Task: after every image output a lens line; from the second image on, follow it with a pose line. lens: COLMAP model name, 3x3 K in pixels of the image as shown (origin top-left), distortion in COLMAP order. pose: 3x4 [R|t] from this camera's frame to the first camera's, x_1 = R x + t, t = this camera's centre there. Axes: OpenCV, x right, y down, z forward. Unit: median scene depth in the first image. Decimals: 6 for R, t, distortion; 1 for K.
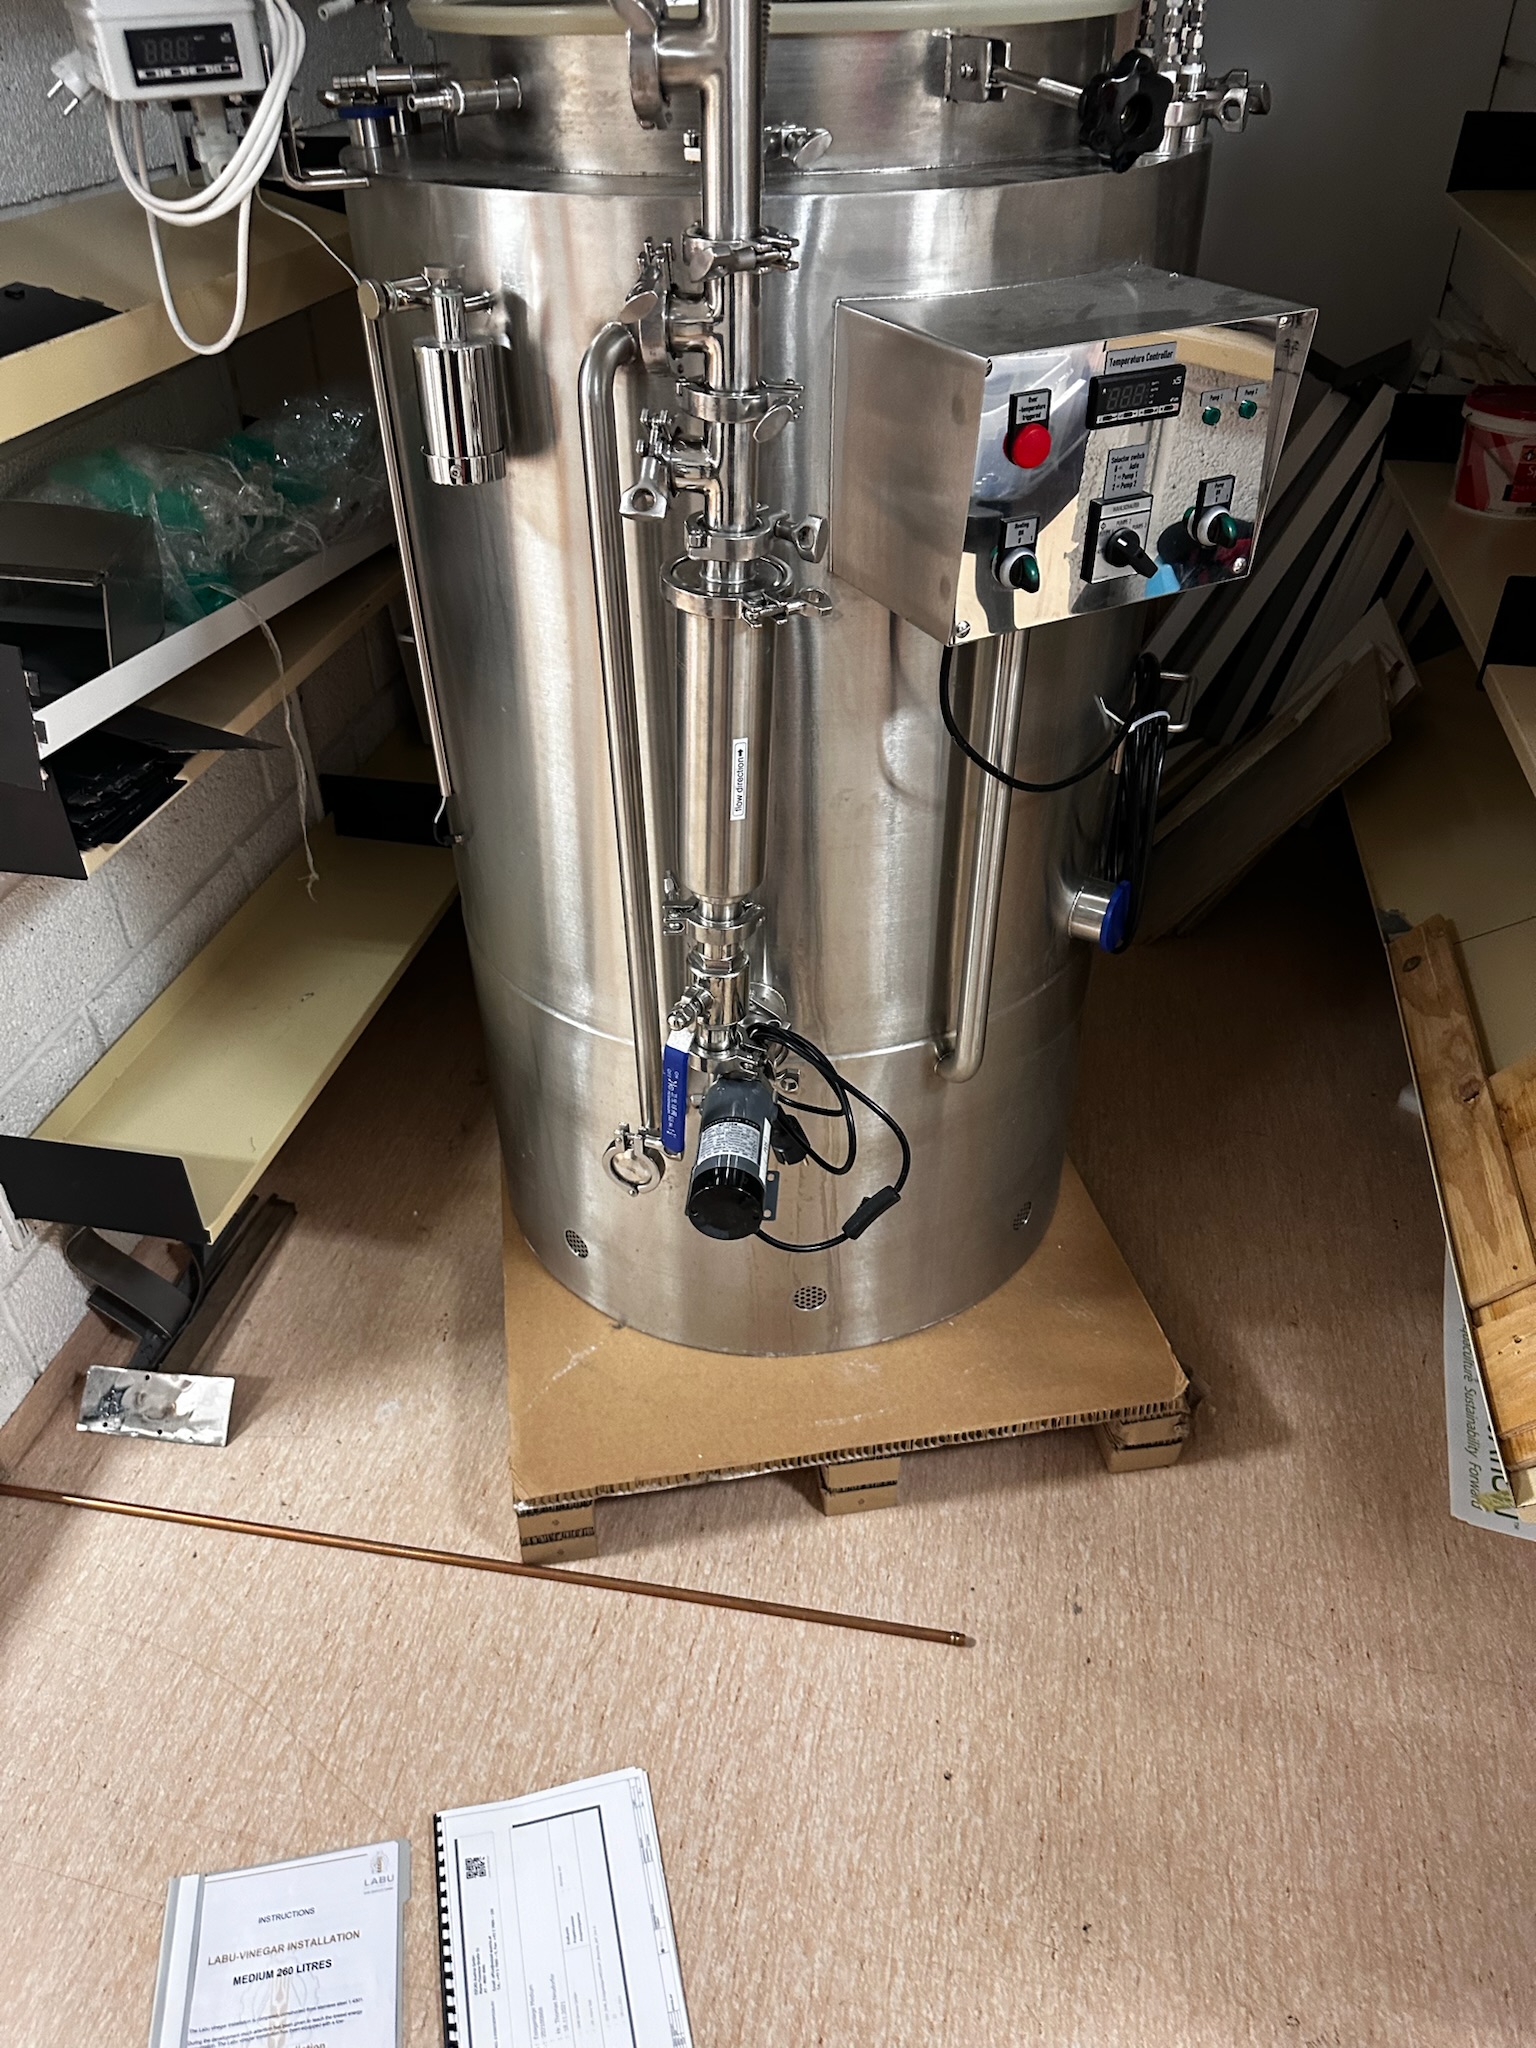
lens RADIAL K [[1466.2, 0, 752.7], [0, 1466.2, 1018.5], [0, 0, 1]] dist [0.024364, -0.043176]
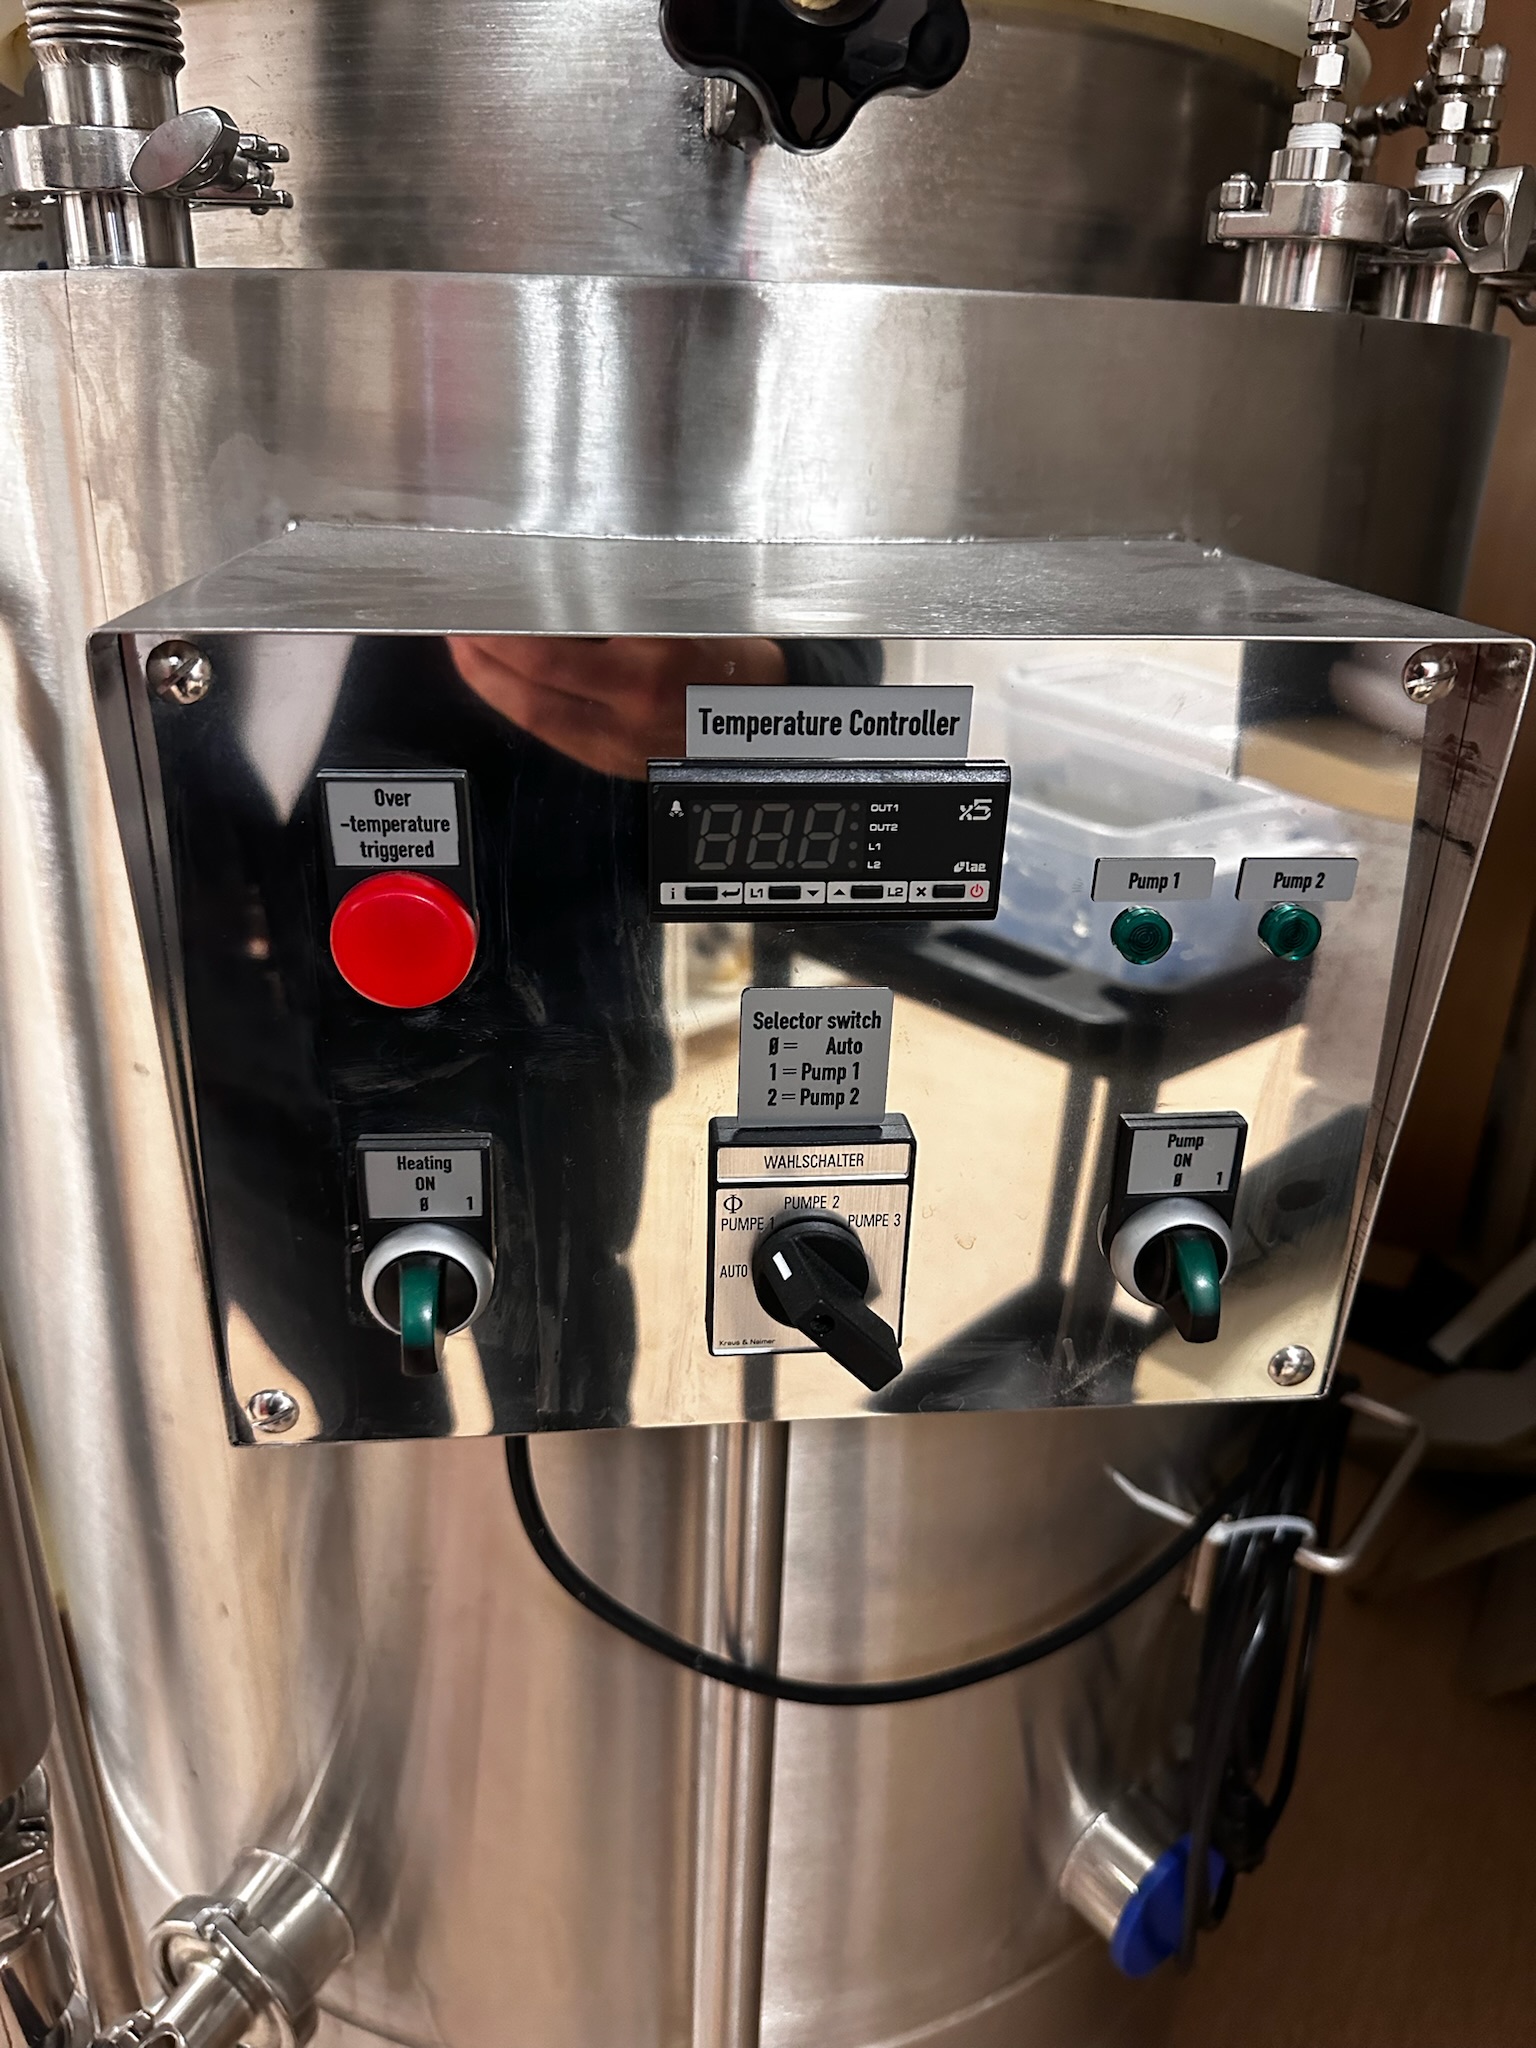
lens RADIAL K [[1466.2, 0, 774.1], [0, 1466.2, 1028.5], [0, 0, 1]] dist [0.024364, -0.043176]
pose [[0.934161, 0.178483, -0.309009, 0.220016], [-0.246595, 0.948789, -0.197460, -0.202141], [0.257941, 0.260660, 0.930335, 0.453902]]
